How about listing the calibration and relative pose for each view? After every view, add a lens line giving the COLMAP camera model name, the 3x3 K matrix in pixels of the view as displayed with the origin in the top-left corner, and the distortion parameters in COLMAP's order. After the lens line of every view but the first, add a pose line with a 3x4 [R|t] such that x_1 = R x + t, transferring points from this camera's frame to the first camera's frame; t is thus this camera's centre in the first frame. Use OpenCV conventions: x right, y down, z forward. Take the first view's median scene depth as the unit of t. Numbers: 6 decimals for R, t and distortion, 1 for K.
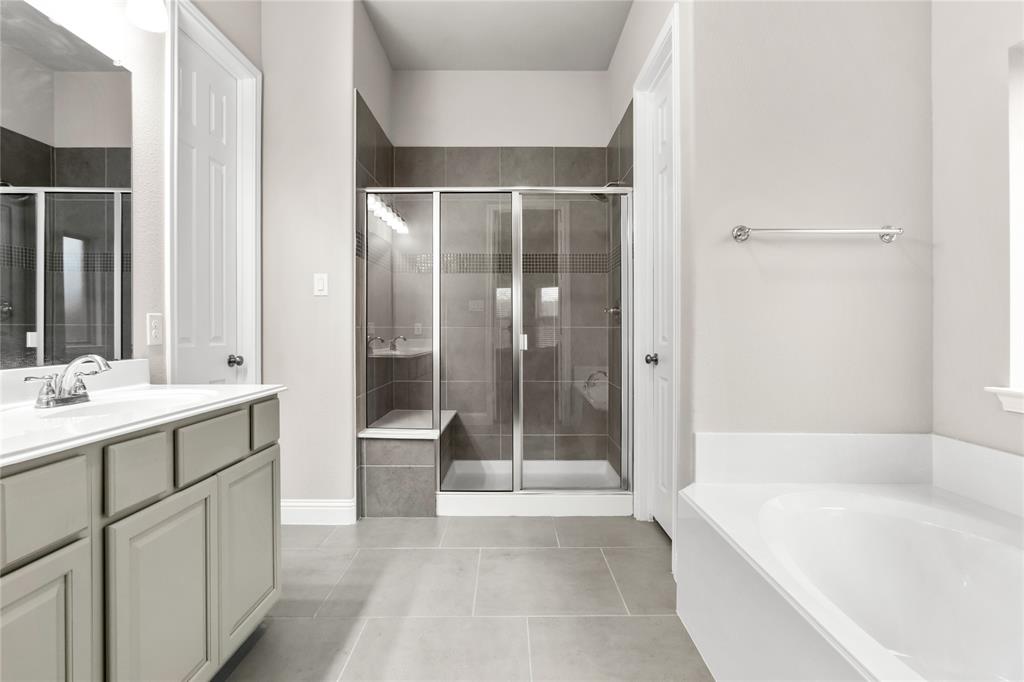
lens RADIAL K [[504.5, 0, 512.9], [0, 504.5, 337.4], [0, 0, 1]] dist [-0.000671, 0.001460]
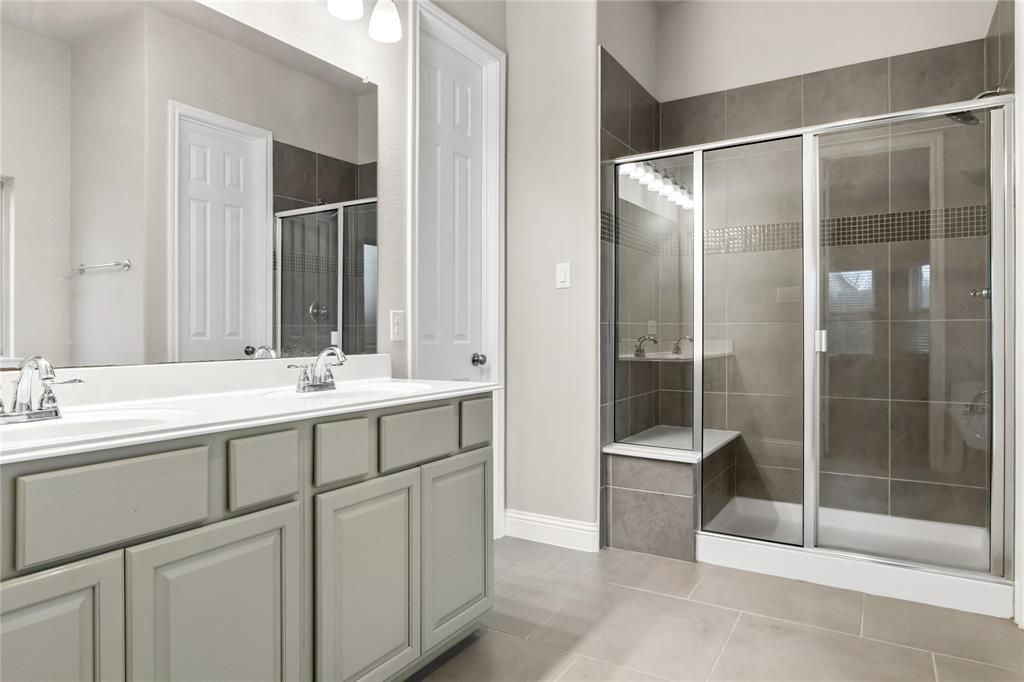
lens RADIAL K [[632.2, 0, 511.6], [0, 632.2, 338.2], [0, 0, 1]] dist [-0.002633, 0.002794]
pose [[0.851032, -0.001328, -0.525112, 0.127269], [-0.001498, 0.999987, -0.004957, 0.011258], [0.525112, 0.005005, 0.851018, 0.007352]]
